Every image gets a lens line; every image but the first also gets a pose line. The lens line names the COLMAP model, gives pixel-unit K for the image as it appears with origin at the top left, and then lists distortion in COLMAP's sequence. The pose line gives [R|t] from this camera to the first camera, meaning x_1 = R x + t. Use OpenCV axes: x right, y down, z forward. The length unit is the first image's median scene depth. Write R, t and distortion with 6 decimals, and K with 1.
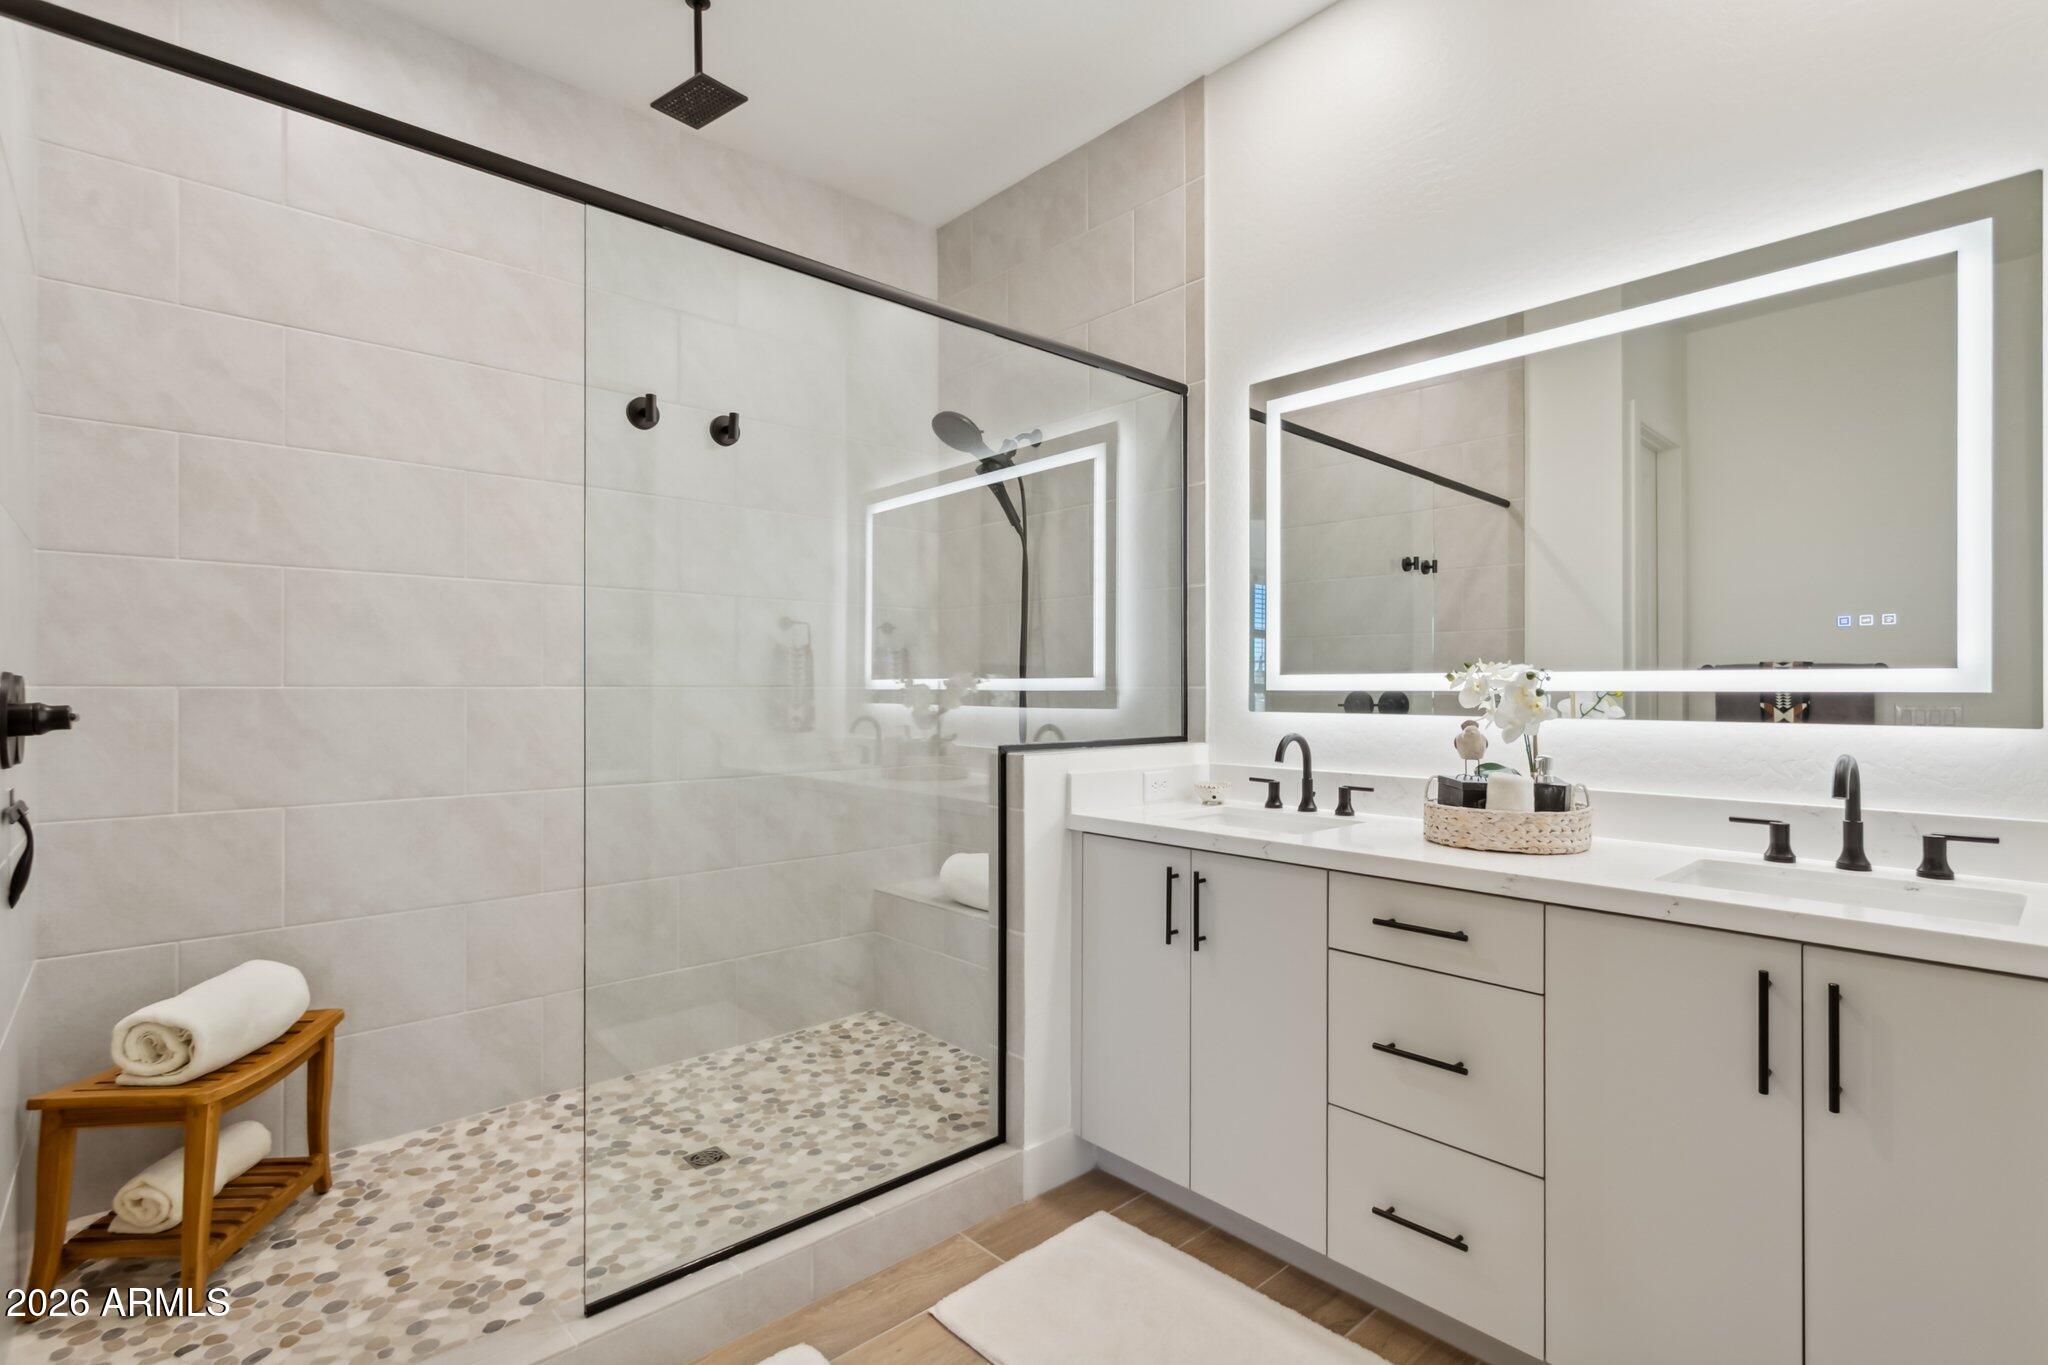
lens RADIAL K [[969.0, 0, 1038.5], [0, 969.0, 682.8], [0, 0, 1]] dist [0.004996, -0.000741]
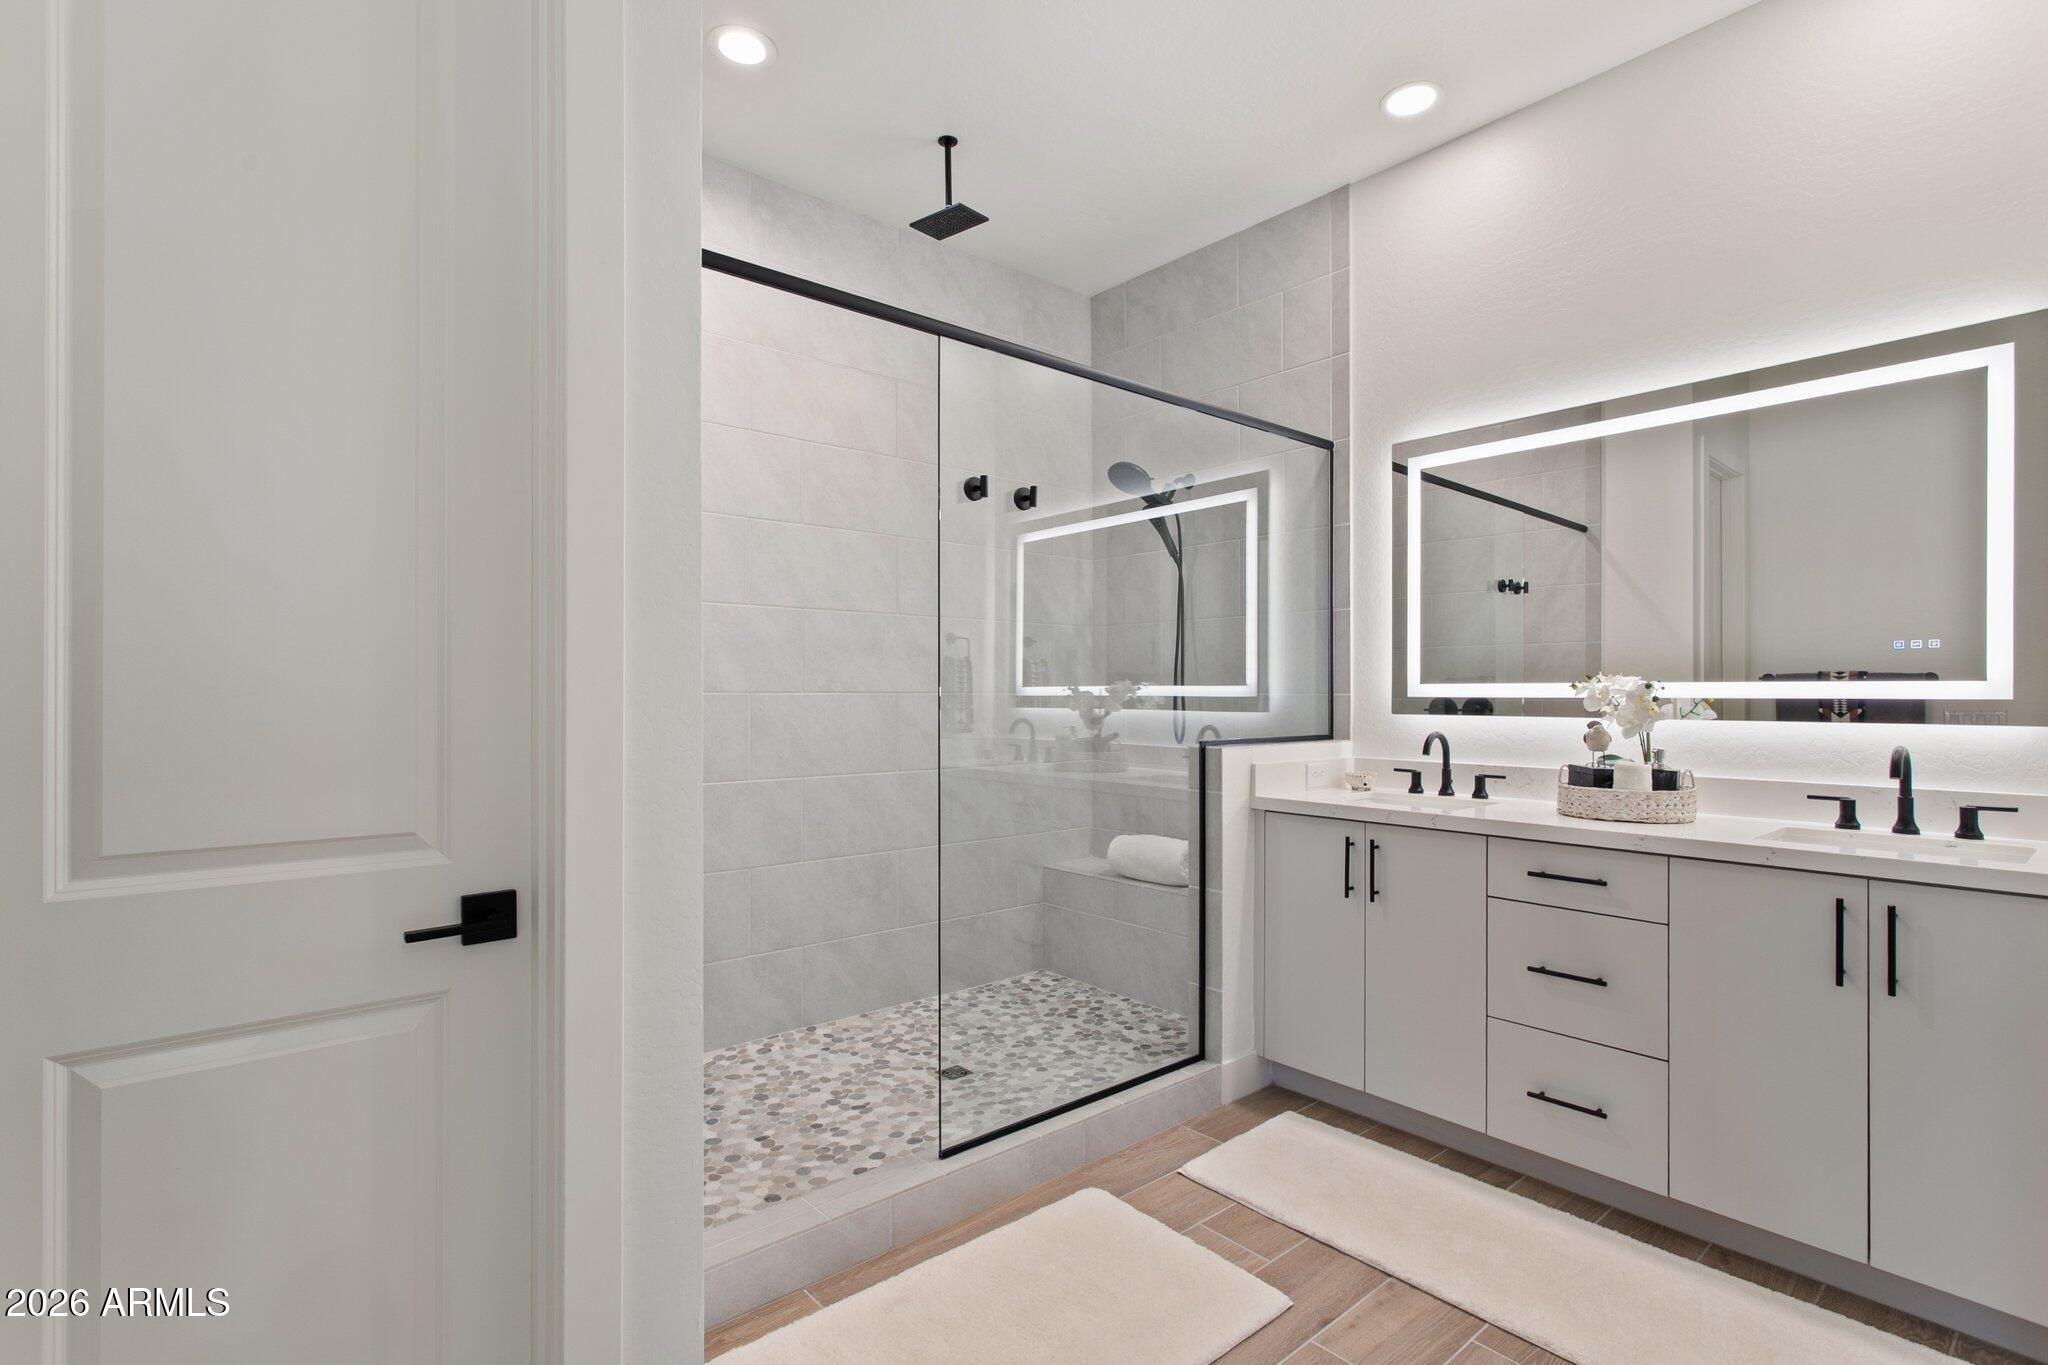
lens RADIAL K [[969.0, 0, 1035.1], [0, 969.0, 689.7], [0, 0, 1]] dist [0.004996, -0.000741]
pose [[0.999487, 0.000810, -0.032022, -0.205510], [-0.000759, 0.999998, 0.001617, -0.002683], [0.032023, -0.001592, 0.999486, -0.243890]]
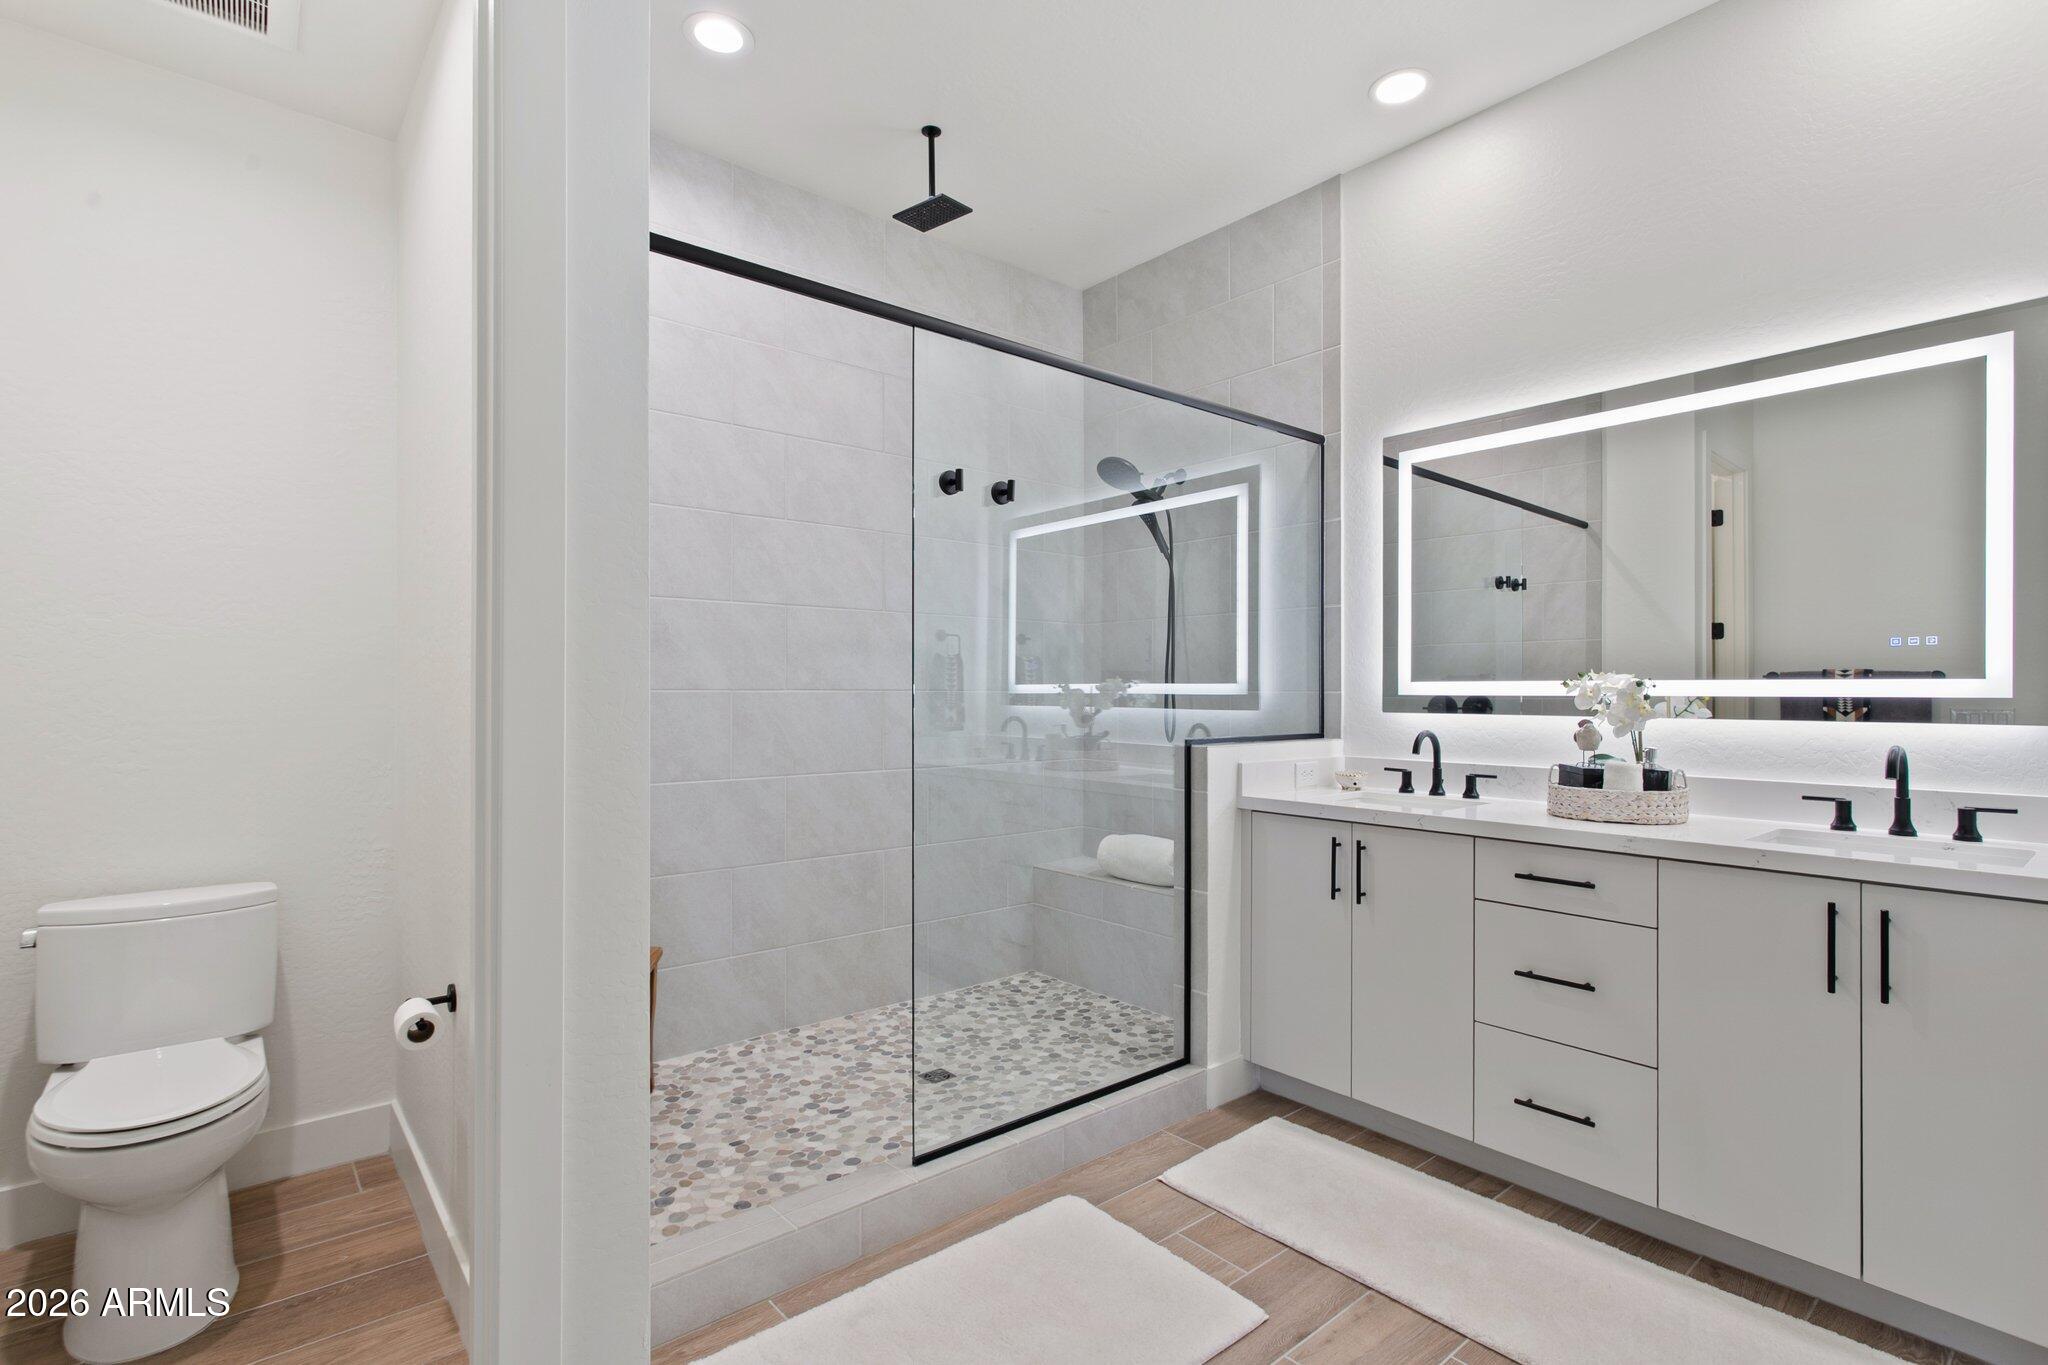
lens RADIAL K [[969.0, 0, 1037.8], [0, 969.0, 687.1], [0, 0, 1]] dist [0.004996, -0.000741]
pose [[0.999273, 0.001442, -0.038108, -0.174351], [-0.001418, 0.999999, 0.000679, -0.001933], [0.038109, -0.000625, 0.999273, -0.224032]]
